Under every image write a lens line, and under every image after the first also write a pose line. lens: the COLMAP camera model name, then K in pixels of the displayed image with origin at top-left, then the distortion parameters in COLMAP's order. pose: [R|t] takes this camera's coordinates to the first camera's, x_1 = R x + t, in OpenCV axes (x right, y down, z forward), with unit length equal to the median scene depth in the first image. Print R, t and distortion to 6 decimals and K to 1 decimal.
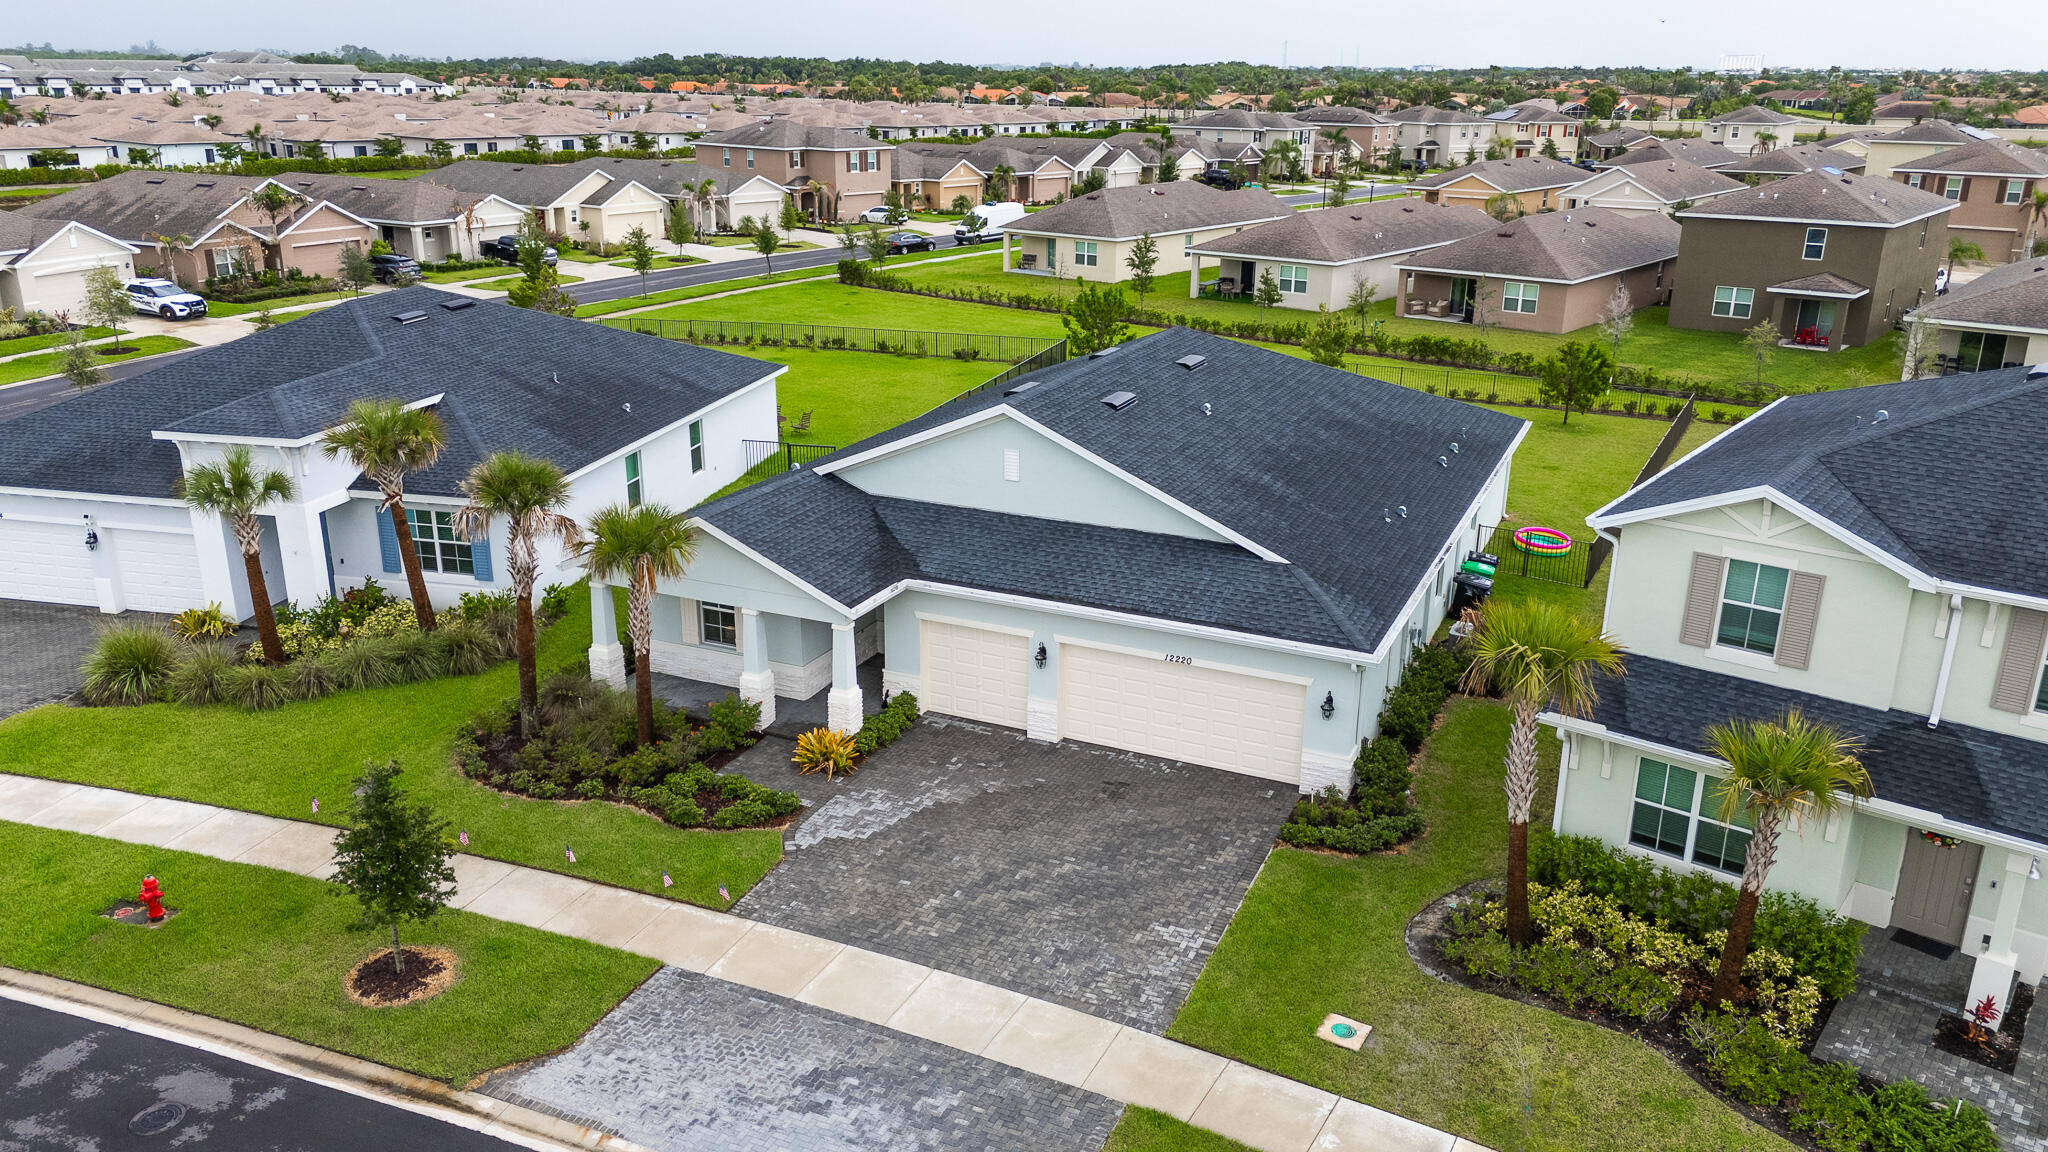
lens RADIAL K [[1500.2, 0, 1024.0], [0, 1500.2, 576.0], [0, 0, 1]] dist [0.064958, -0.064302]
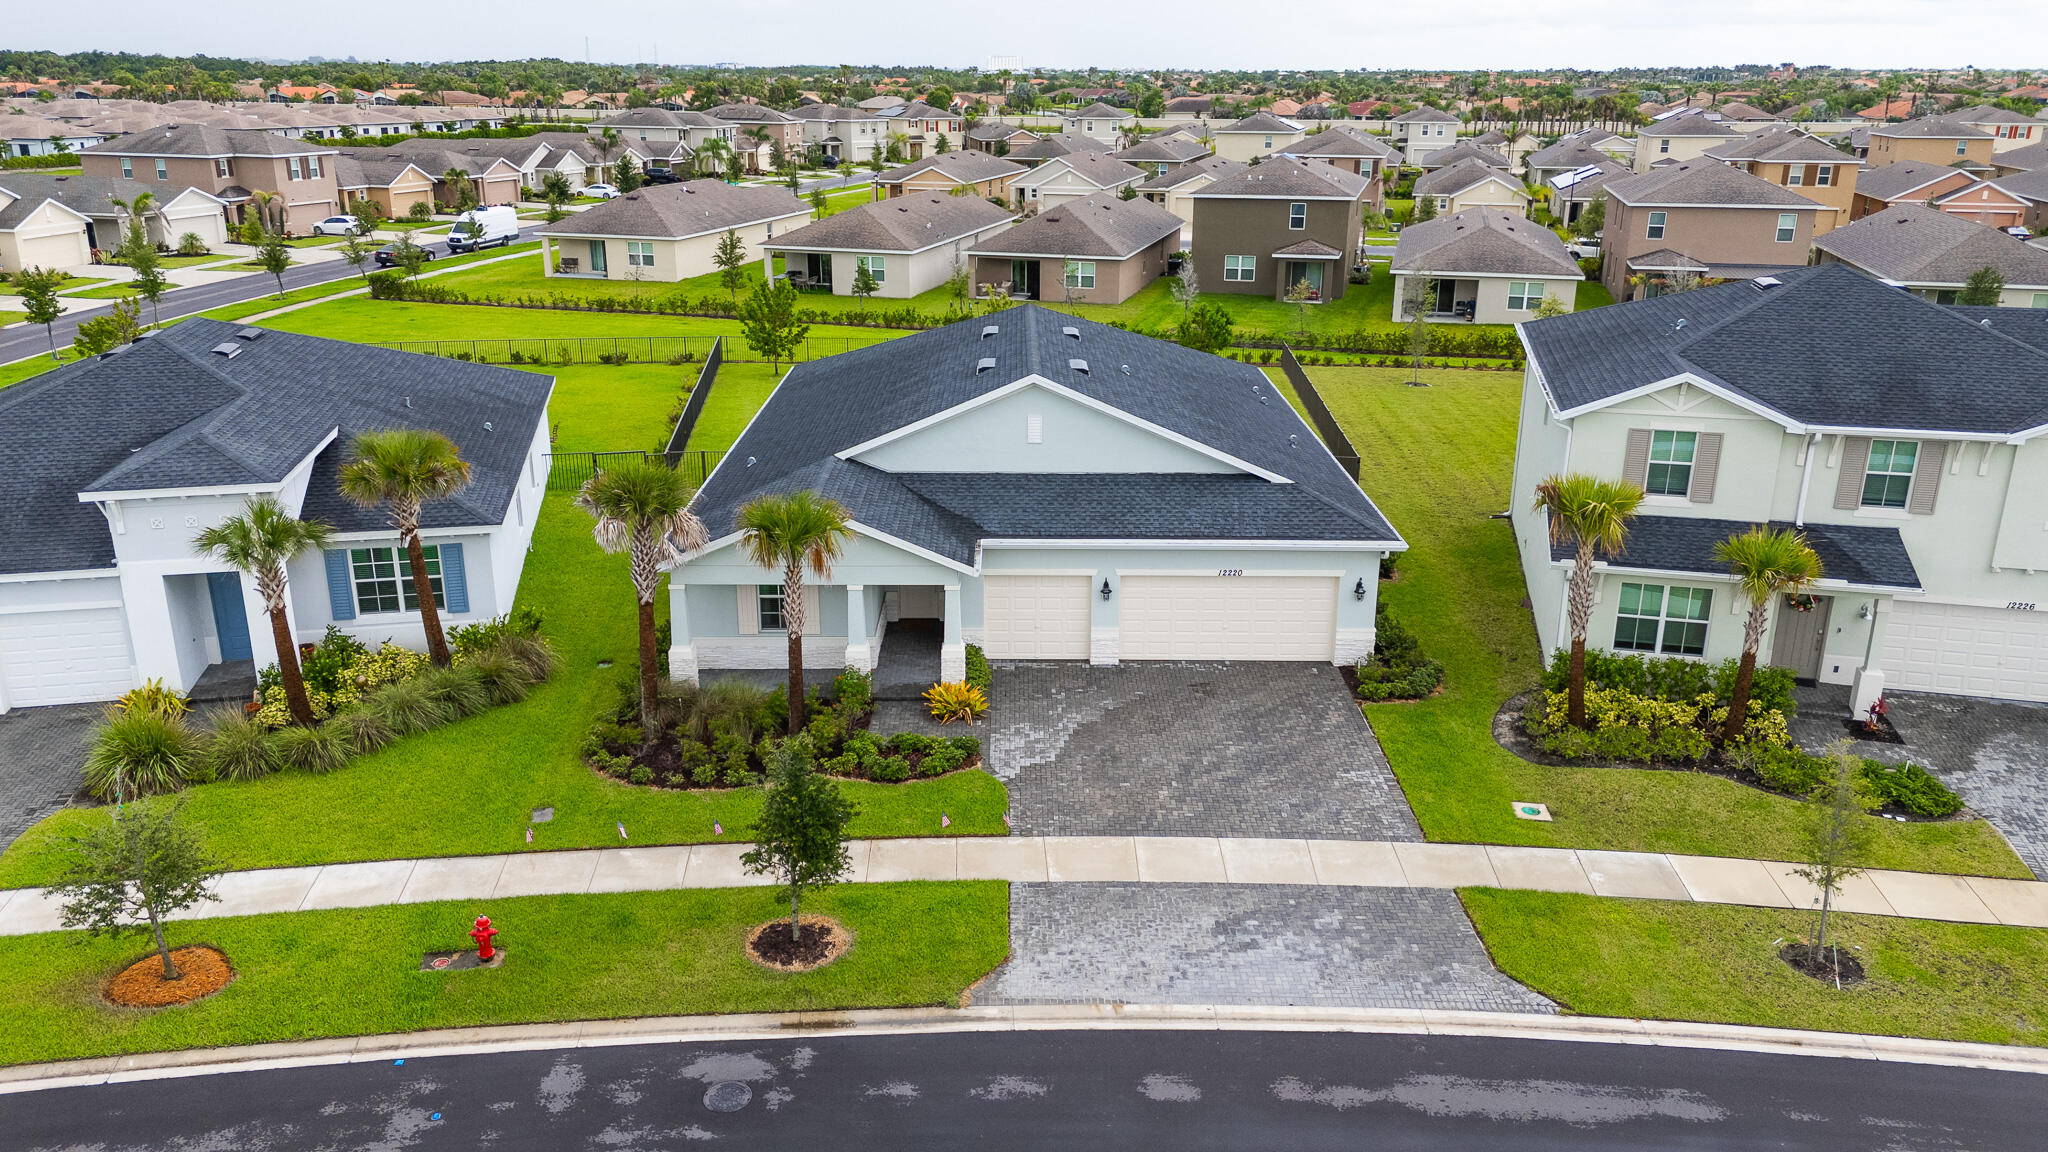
lens RADIAL K [[1500.2, 0, 1024.0], [0, 1500.2, 576.0], [0, 0, 1]] dist [0.064958, -0.064302]
pose [[0.908338, -0.136810, 0.395229, -0.431295], [0.136193, 0.990235, 0.029769, 0.000392], [-0.395442, 0.026787, 0.918100, -0.021776]]
